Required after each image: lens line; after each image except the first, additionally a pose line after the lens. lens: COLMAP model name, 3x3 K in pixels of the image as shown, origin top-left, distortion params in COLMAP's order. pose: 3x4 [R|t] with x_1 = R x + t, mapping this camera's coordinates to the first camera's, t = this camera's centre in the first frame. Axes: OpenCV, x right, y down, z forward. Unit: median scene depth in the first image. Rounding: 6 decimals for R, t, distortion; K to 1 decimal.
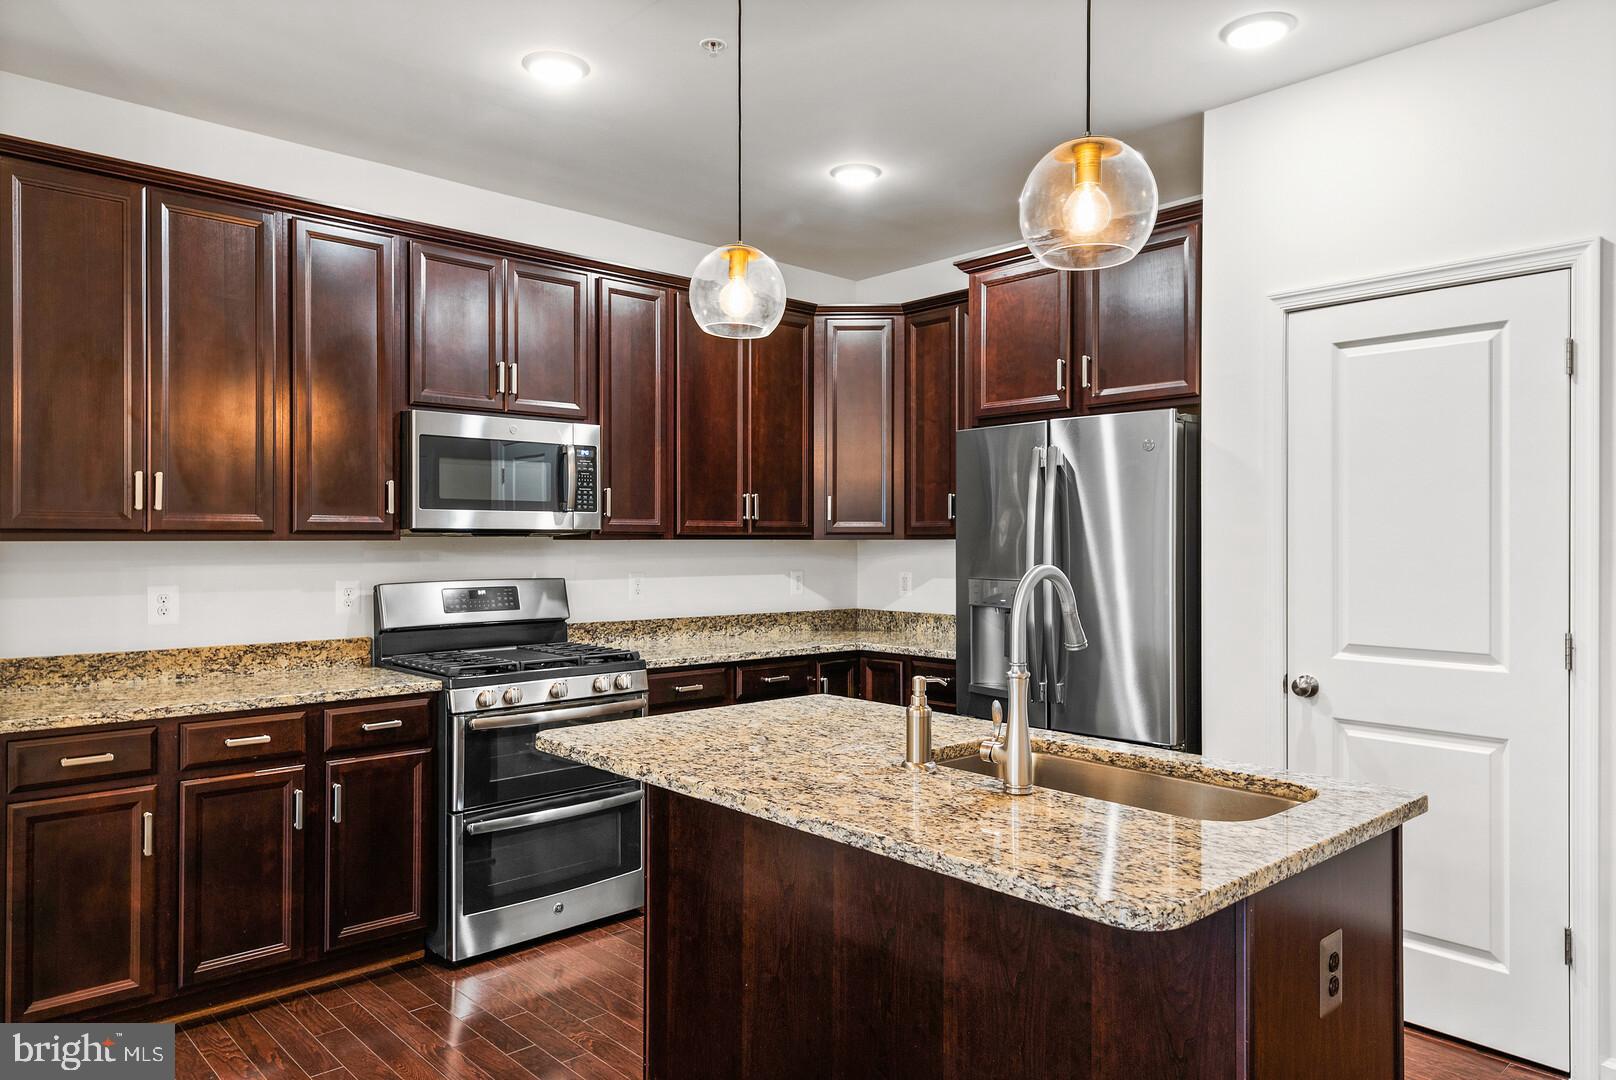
lens RADIAL K [[1063.2, 0, 808.0], [0, 1063.2, 540.0], [0, 0, 1]] dist [-0.000104, -0.000078]
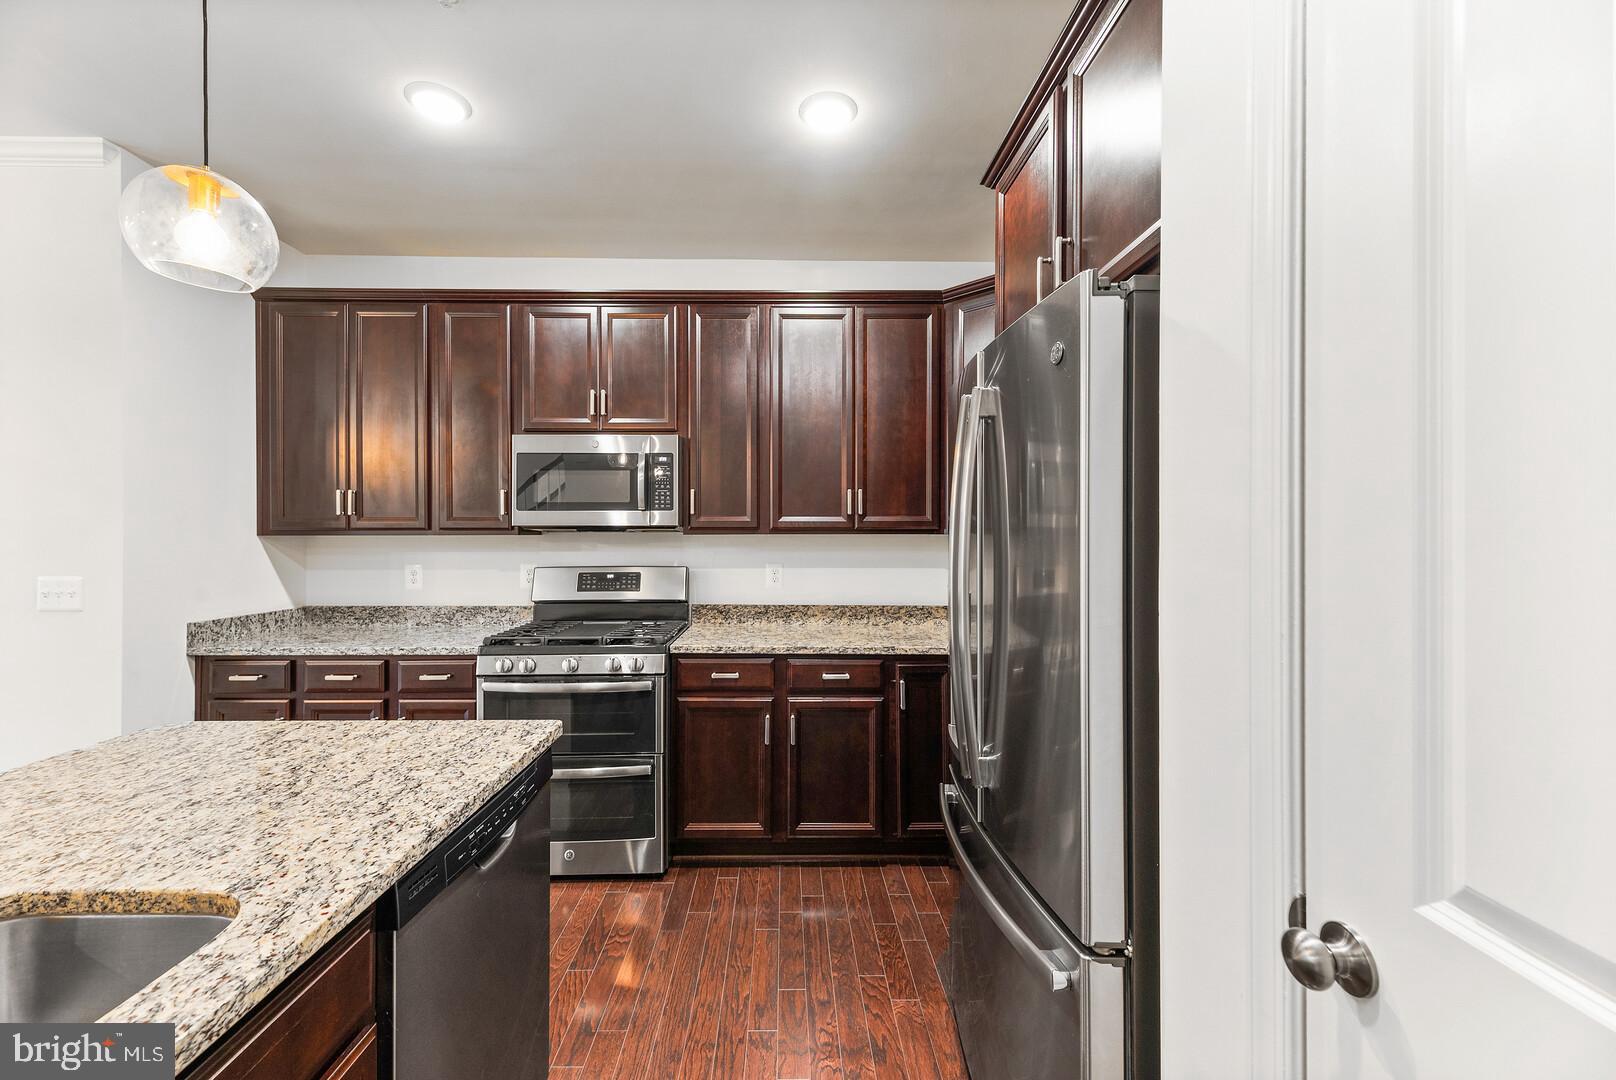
lens RADIAL K [[661.7, 0, 802.6], [0, 661.7, 533.2], [0, 0, 1]] dist [0.002823, 0.000066]
pose [[0.739059, 0.000104, -0.673641, 0.387401], [0.000782, 0.999999, 0.001011, -0.002212], [0.673641, -0.001274, 0.739058, 0.569049]]
